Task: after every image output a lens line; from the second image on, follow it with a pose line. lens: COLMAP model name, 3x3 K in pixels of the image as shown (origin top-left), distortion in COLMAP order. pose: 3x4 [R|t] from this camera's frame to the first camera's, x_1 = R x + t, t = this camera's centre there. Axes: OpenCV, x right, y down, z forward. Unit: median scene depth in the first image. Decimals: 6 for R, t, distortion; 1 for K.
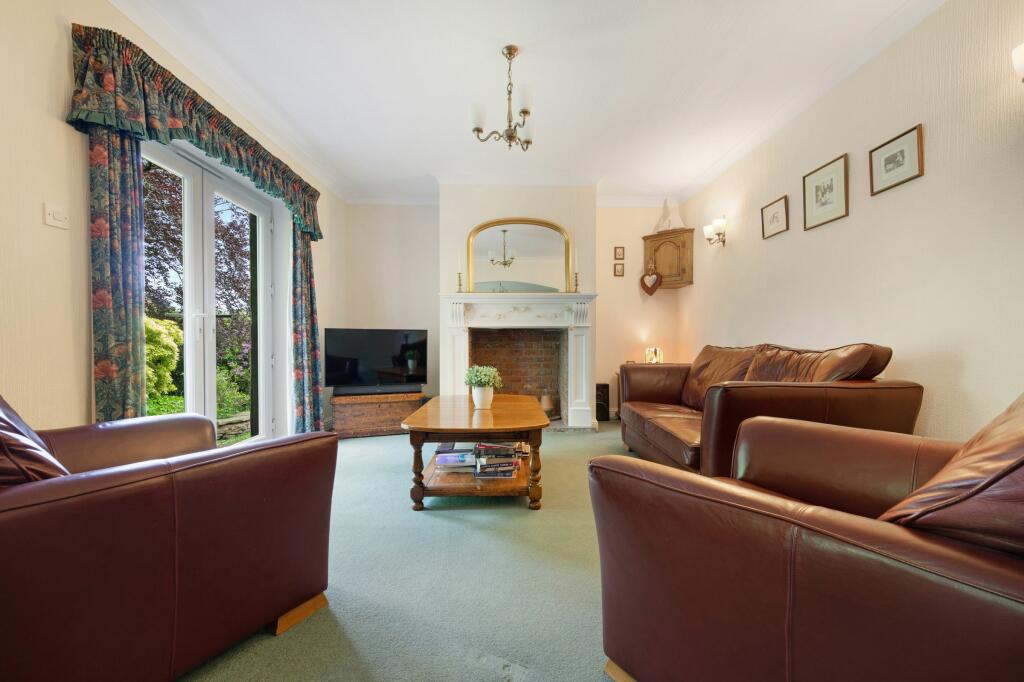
lens RADIAL K [[401.6, 0, 515.3], [0, 401.6, 340.6], [0, 0, 1]] dist [0.002954, 0.000357]
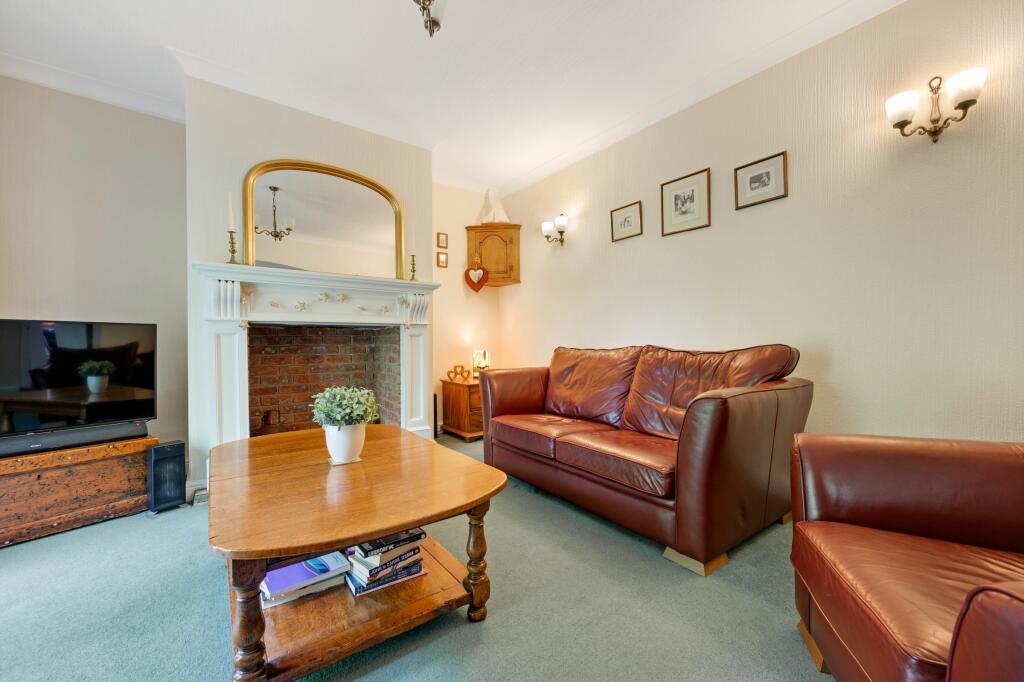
lens RADIAL K [[401.6, 0, 509.6], [0, 401.6, 343.6], [0, 0, 1]] dist [0.002954, 0.000357]
pose [[0.820432, -0.003644, 0.571733, -0.141386], [0.001417, 0.999990, 0.004340, -0.000544], [-0.571743, -0.002751, 0.820428, 0.258634]]
